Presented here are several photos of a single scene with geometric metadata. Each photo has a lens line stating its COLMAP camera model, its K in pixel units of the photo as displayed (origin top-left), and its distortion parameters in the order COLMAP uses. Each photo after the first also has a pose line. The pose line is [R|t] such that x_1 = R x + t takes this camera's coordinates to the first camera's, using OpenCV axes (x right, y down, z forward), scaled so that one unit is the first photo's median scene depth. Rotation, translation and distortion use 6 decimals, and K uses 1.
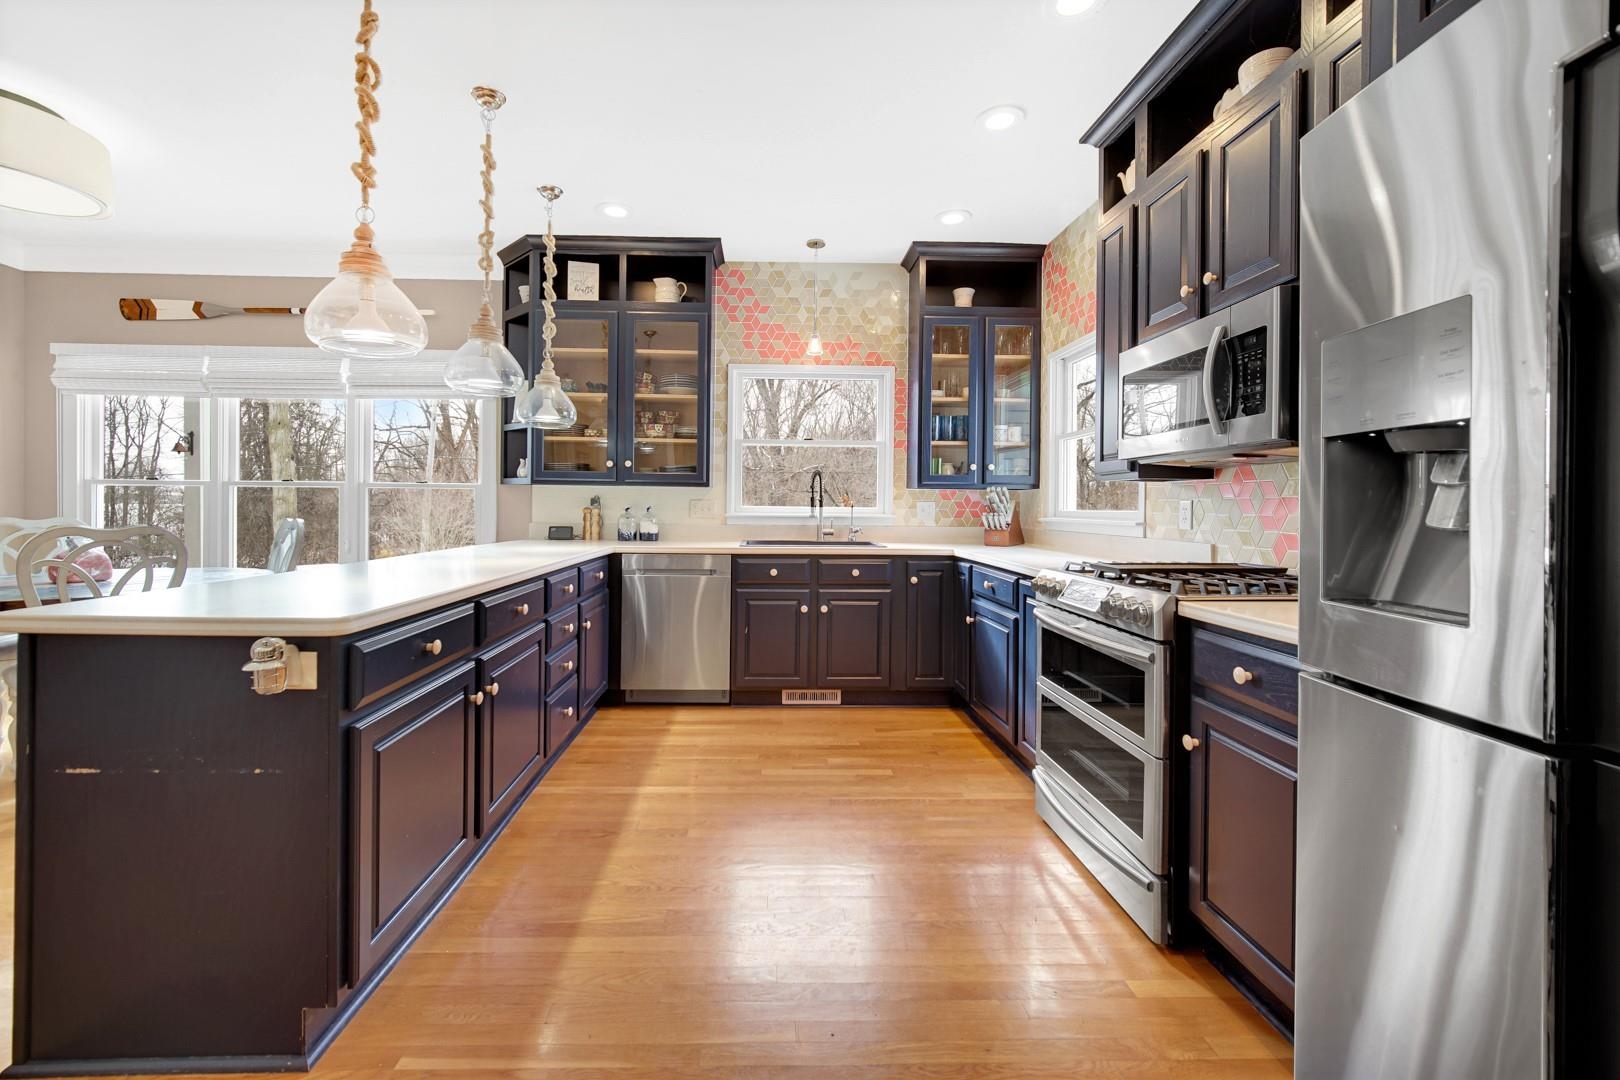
lens RADIAL K [[645.4, 0, 778.2], [0, 645.4, 515.4], [0, 0, 1]] dist [-0.003936, -0.000249]
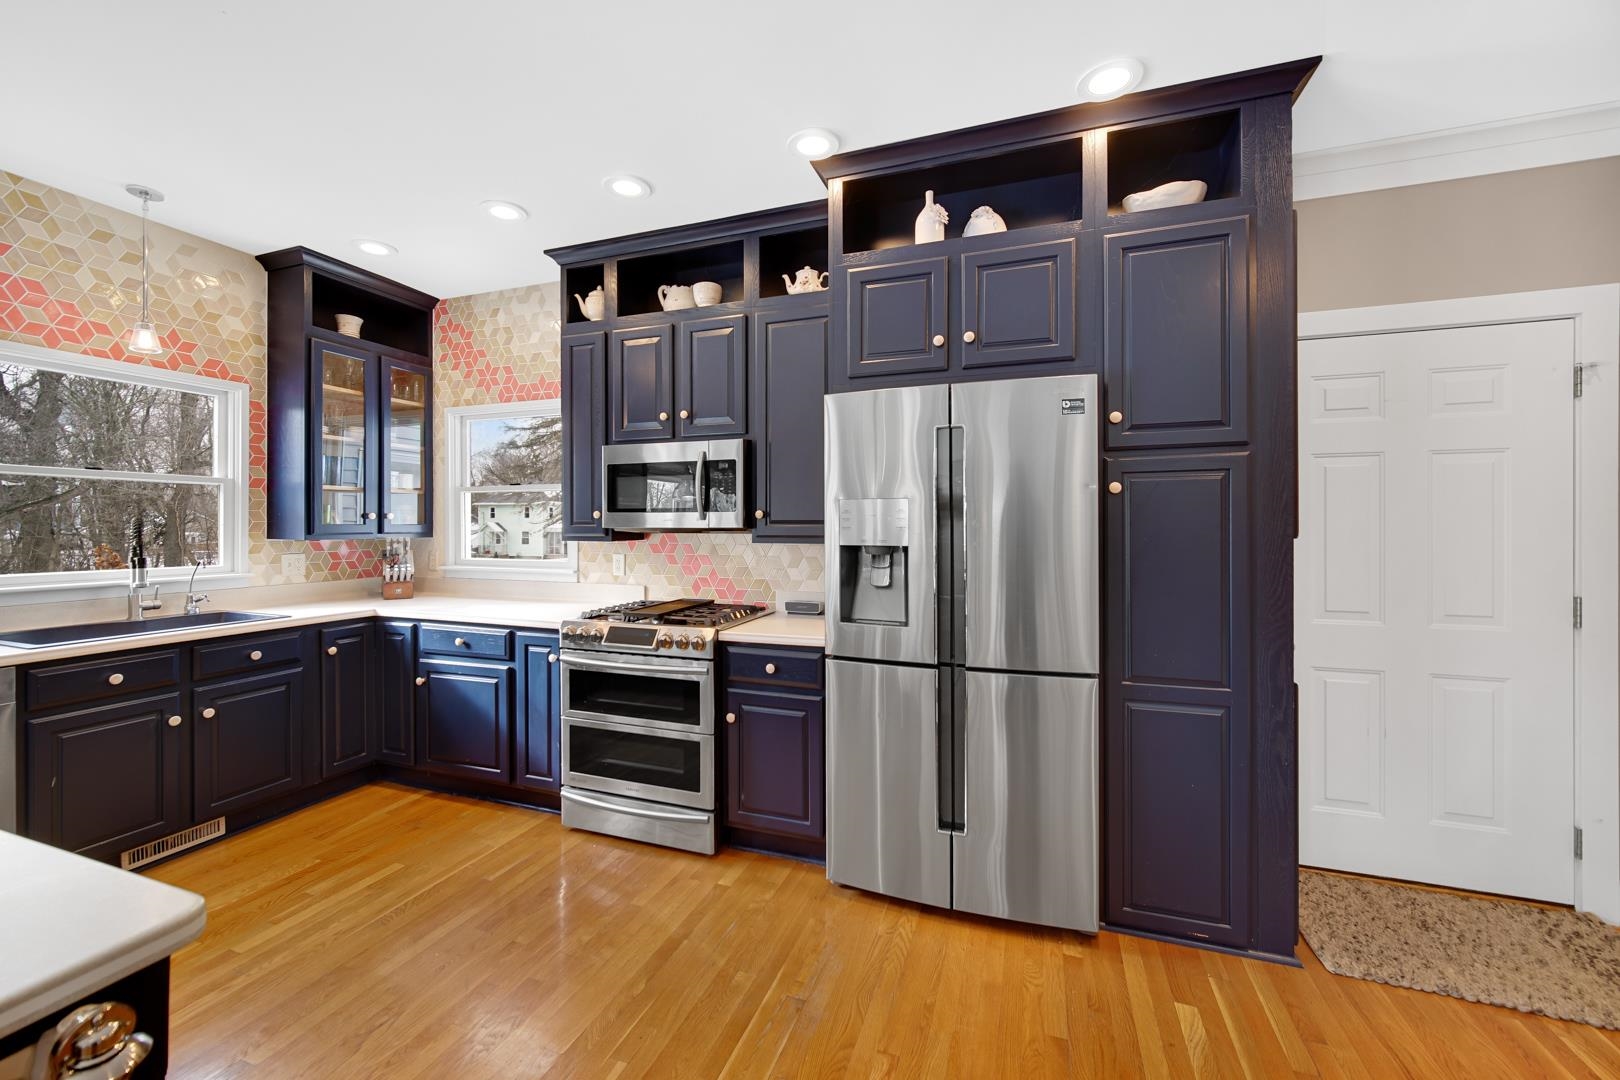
lens RADIAL K [[645.4, 0, 797.4], [0, 645.4, 532.7], [0, 0, 1]] dist [-0.003936, -0.000249]
pose [[0.372093, -0.019455, 0.927991, -0.342709], [0.015967, 0.999767, 0.014558, -0.057850], [-0.928058, 0.009401, 0.372317, 0.100866]]
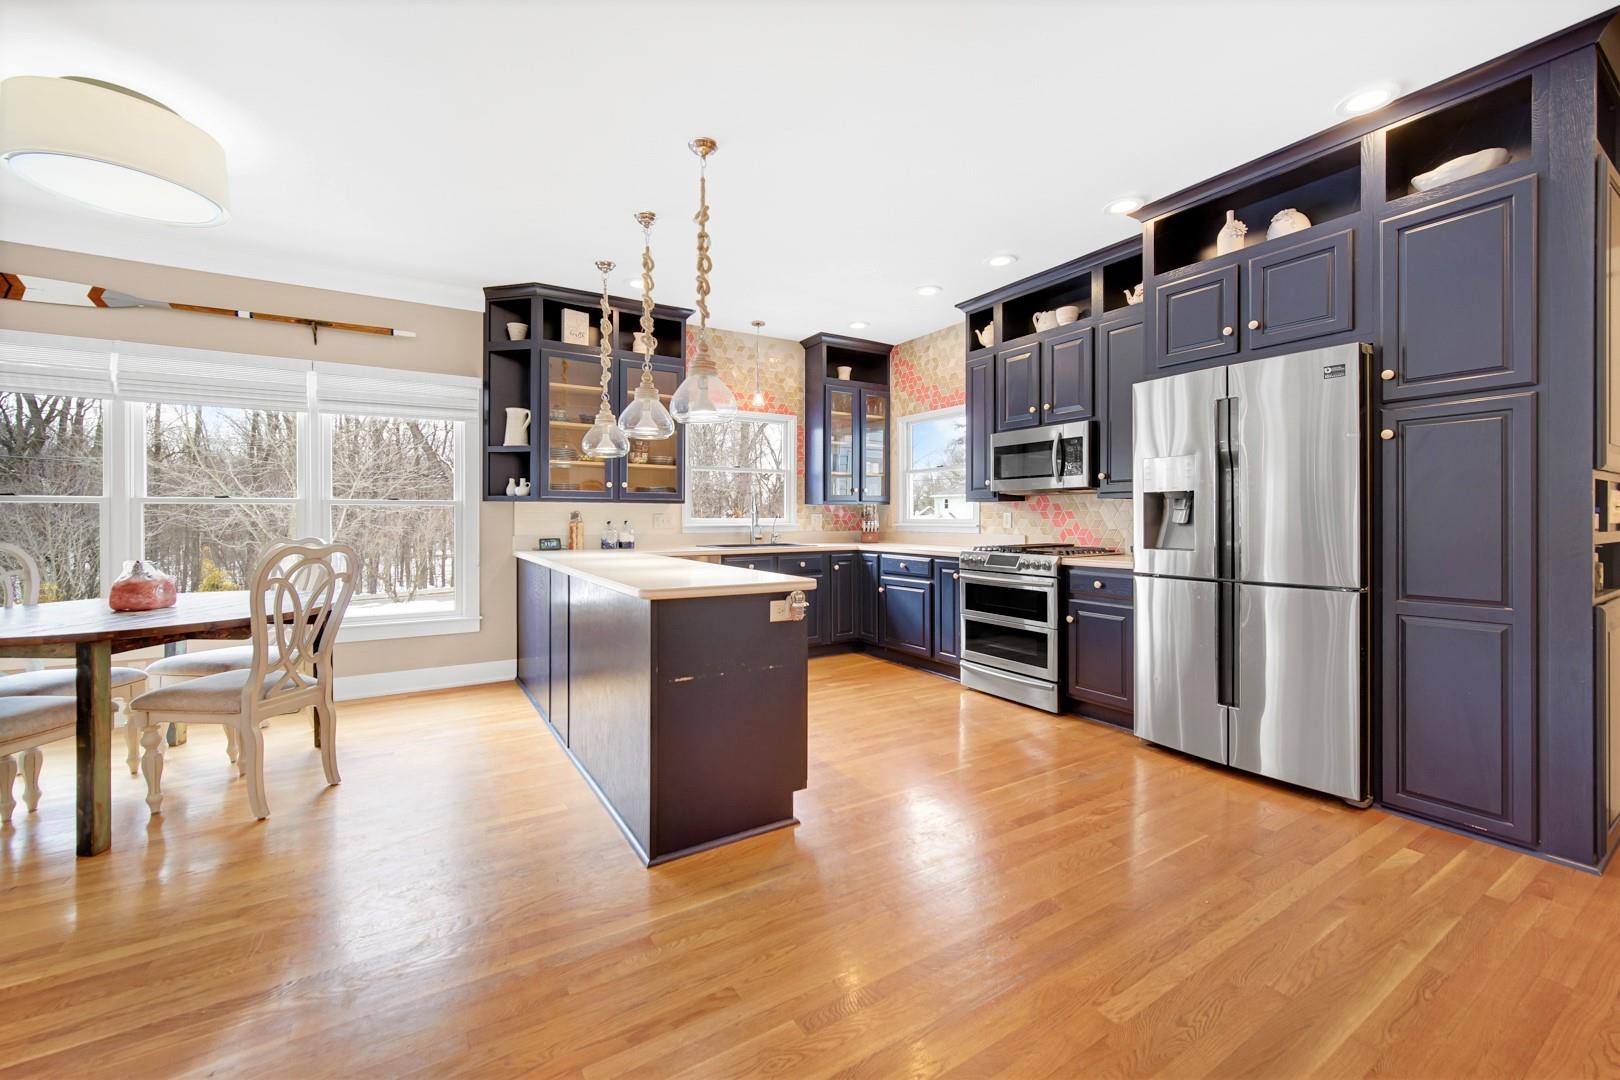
lens RADIAL K [[645.4, 0, 801.4], [0, 645.4, 523.6], [0, 0, 1]] dist [-0.003936, -0.000249]
pose [[0.864390, -0.016737, 0.502544, -0.575010], [0.018126, 0.999833, 0.002123, -0.004308], [-0.502496, 0.007274, 0.864549, -0.218872]]
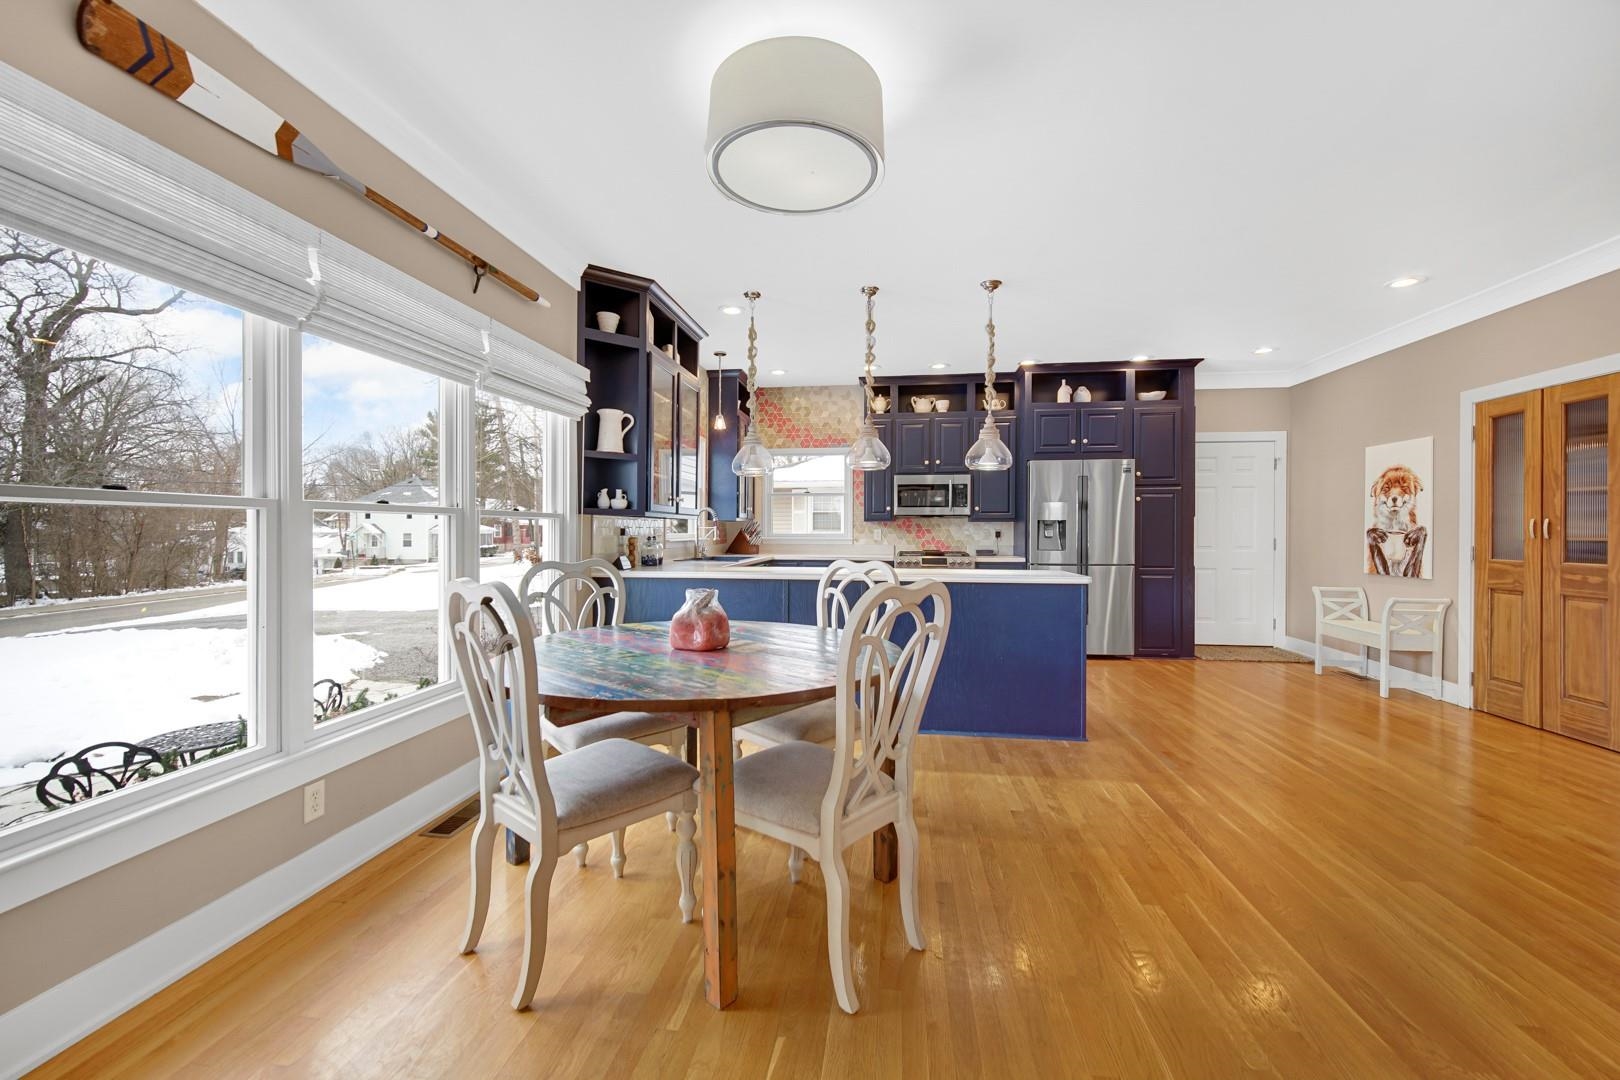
lens RADIAL K [[645.4, 0, 802.3], [0, 645.4, 537.7], [0, 0, 1]] dist [-0.003936, -0.000249]
pose [[0.176554, -0.021604, 0.984054, -1.428009], [0.012975, 0.999723, 0.019620, -0.031606], [-0.984205, 0.009305, 0.176785, 0.588979]]
